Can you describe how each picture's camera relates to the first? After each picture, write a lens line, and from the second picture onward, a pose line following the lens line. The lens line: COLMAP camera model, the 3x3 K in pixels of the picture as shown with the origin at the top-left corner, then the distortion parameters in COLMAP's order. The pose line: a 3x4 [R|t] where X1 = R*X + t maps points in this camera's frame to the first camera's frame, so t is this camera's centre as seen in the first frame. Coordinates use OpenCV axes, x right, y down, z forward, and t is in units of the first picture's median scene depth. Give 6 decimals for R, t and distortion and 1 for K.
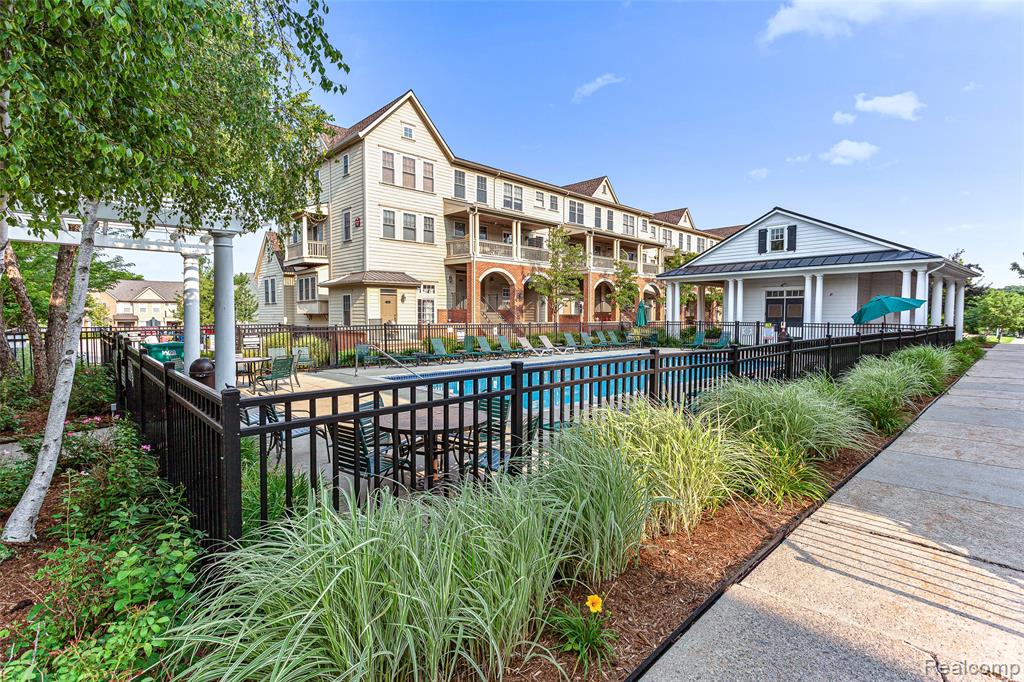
lens RADIAL K [[485.0, 0, 512.0], [0, 485.0, 341.0], [0, 0, 1]] dist [-0.001298, -0.000214]
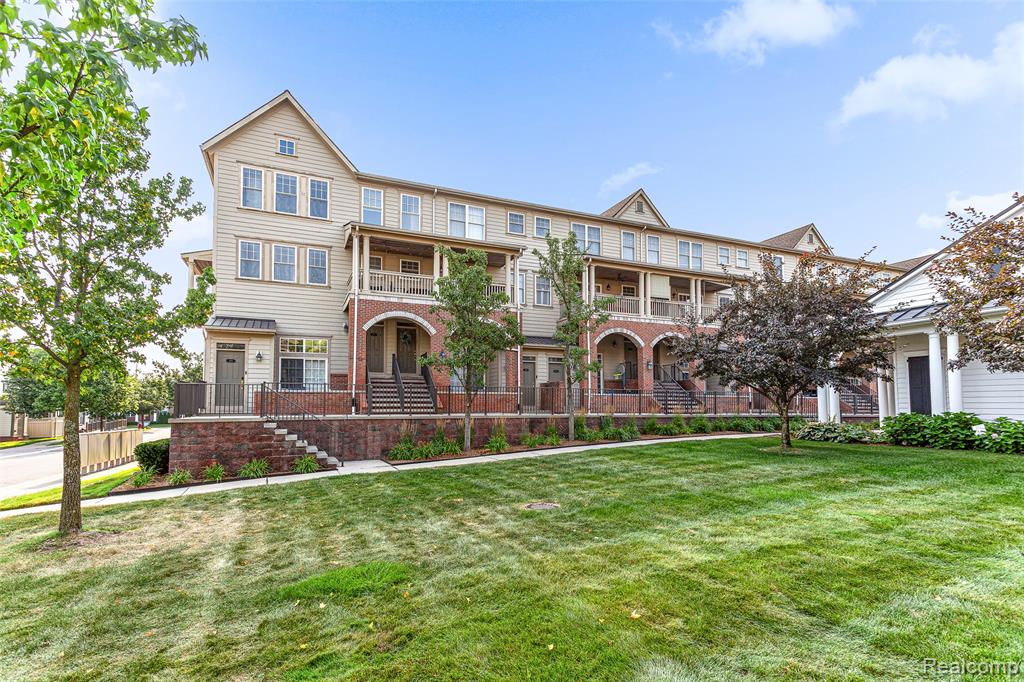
lens RADIAL K [[485.0, 0, 512.0], [0, 485.0, 341.0], [0, 0, 1]] dist [-0.001298, -0.000214]
pose [[0.924246, -0.013471, -0.381561, 0.134757], [-0.038334, 0.991053, -0.127843, -0.009768], [0.379869, 0.132785, 0.915460, 0.147331]]
